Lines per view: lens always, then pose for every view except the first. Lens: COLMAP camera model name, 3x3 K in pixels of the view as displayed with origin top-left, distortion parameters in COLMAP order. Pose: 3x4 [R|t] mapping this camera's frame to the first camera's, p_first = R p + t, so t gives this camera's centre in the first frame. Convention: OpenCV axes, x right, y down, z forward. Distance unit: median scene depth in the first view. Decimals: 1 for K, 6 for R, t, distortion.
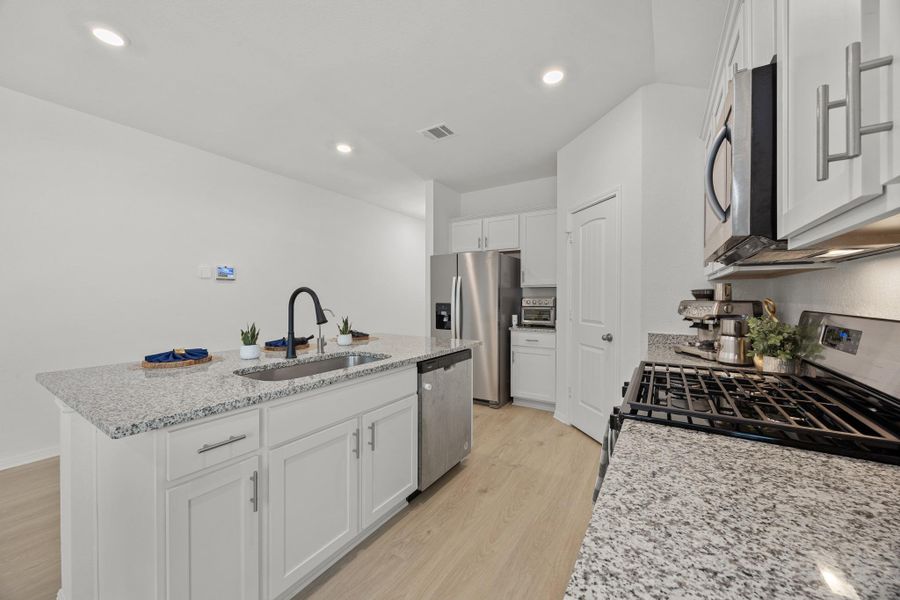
lens RADIAL K [[339.8, 0, 445.5], [0, 339.8, 298.7], [0, 0, 1]] dist [-0.002821, 0.000138]
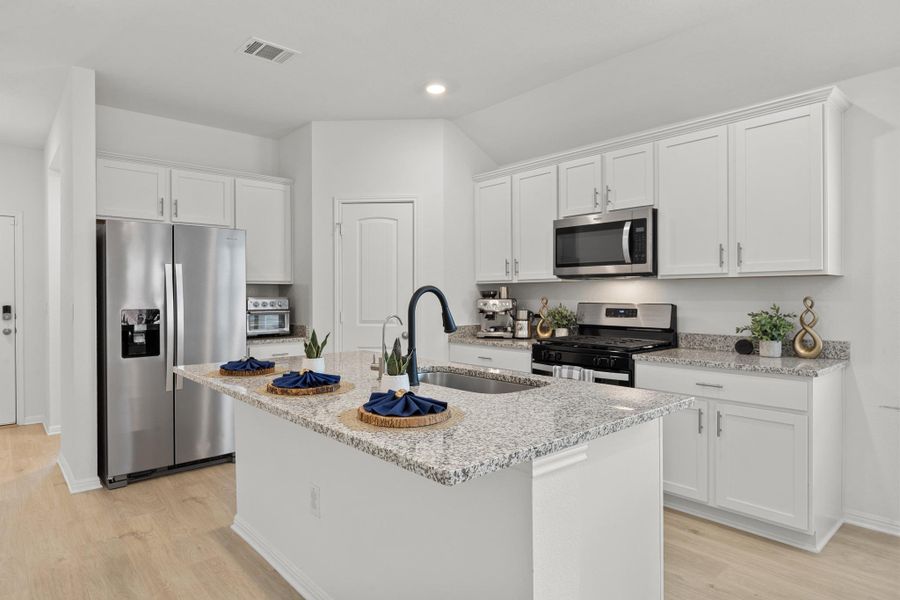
lens RADIAL K [[518.6, 0, 445.3], [0, 518.6, 297.6], [0, 0, 1]] dist [-0.003496, -0.000389]
pose [[0.273641, -0.008416, 0.961795, -1.075521], [0.009615, 0.999936, 0.006014, -0.010935], [-0.961784, 0.007602, 0.273704, 0.464095]]
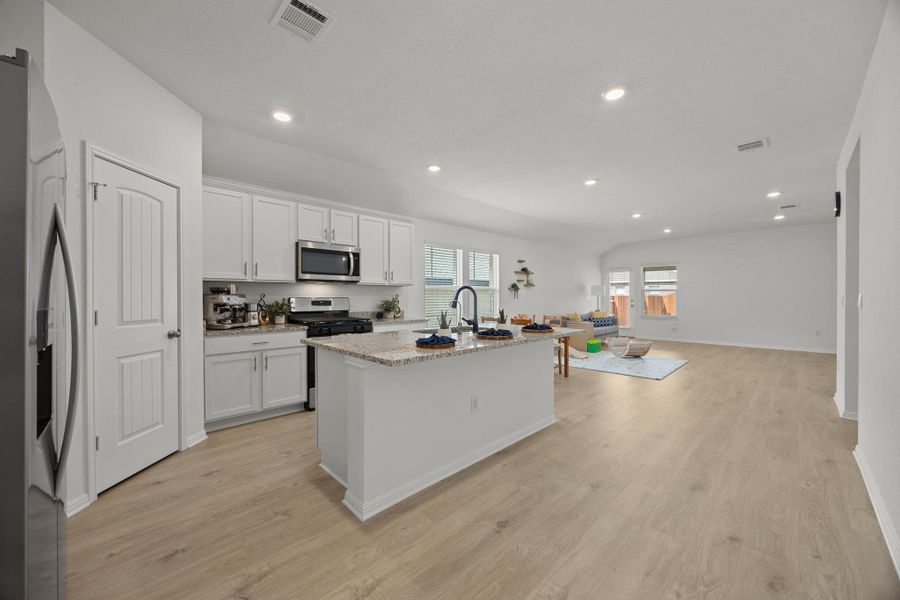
lens RADIAL K [[339.8, 0, 445.5], [0, 339.8, 298.7], [0, 0, 1]] dist [-0.002821, 0.000138]
pose [[-0.973411, -0.002639, 0.229052, -0.489389], [-0.000092, 0.999938, 0.011128, 0.006343], [-0.229067, 0.010811, -0.973351, 1.822383]]
